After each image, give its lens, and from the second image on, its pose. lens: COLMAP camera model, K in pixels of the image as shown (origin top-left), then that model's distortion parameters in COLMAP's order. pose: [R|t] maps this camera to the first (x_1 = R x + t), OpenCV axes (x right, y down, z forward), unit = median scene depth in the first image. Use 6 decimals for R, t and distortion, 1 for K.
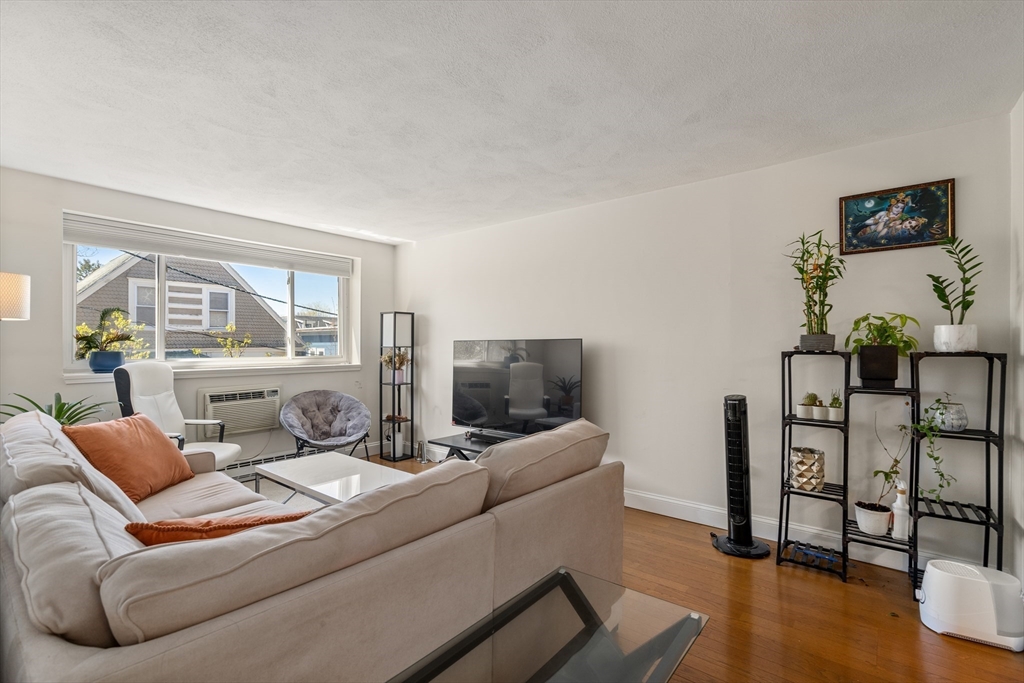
lens RADIAL K [[461.7, 0, 511.5], [0, 461.7, 344.3], [0, 0, 1]] dist [-0.002191, 0.000102]
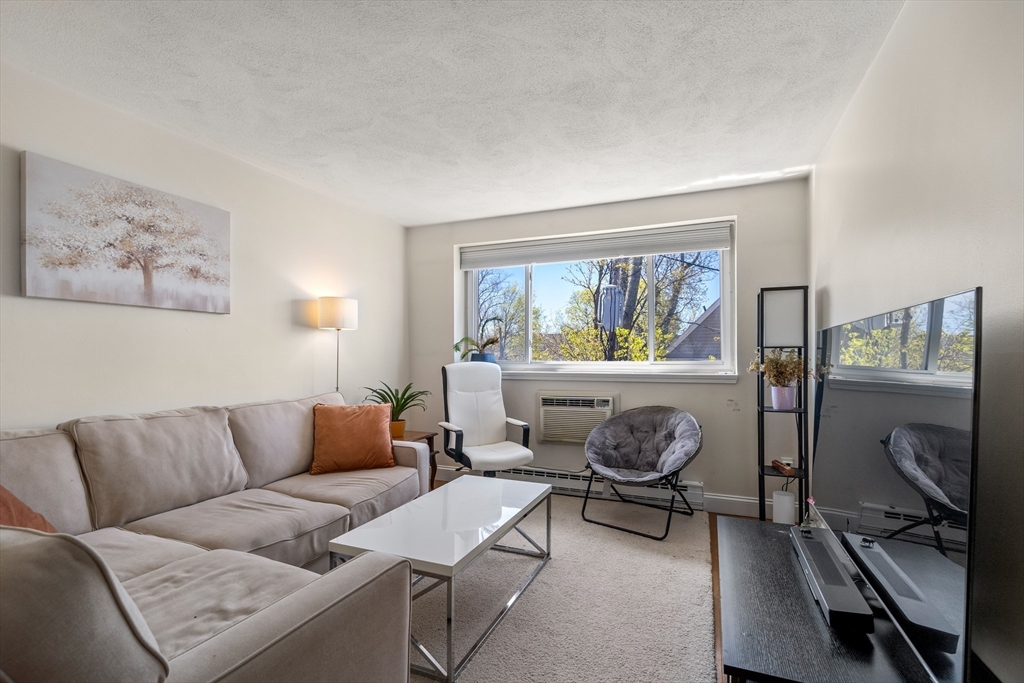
lens RADIAL K [[472.4, 0, 515.5], [0, 472.4, 357.8], [0, 0, 1]] dist [0.000396, 0.000060]
pose [[0.286292, 0.002407, -0.958139, 0.283697], [0.002565, 0.999991, 0.003279, 0.018883], [0.958139, -0.003396, 0.286284, 0.608505]]
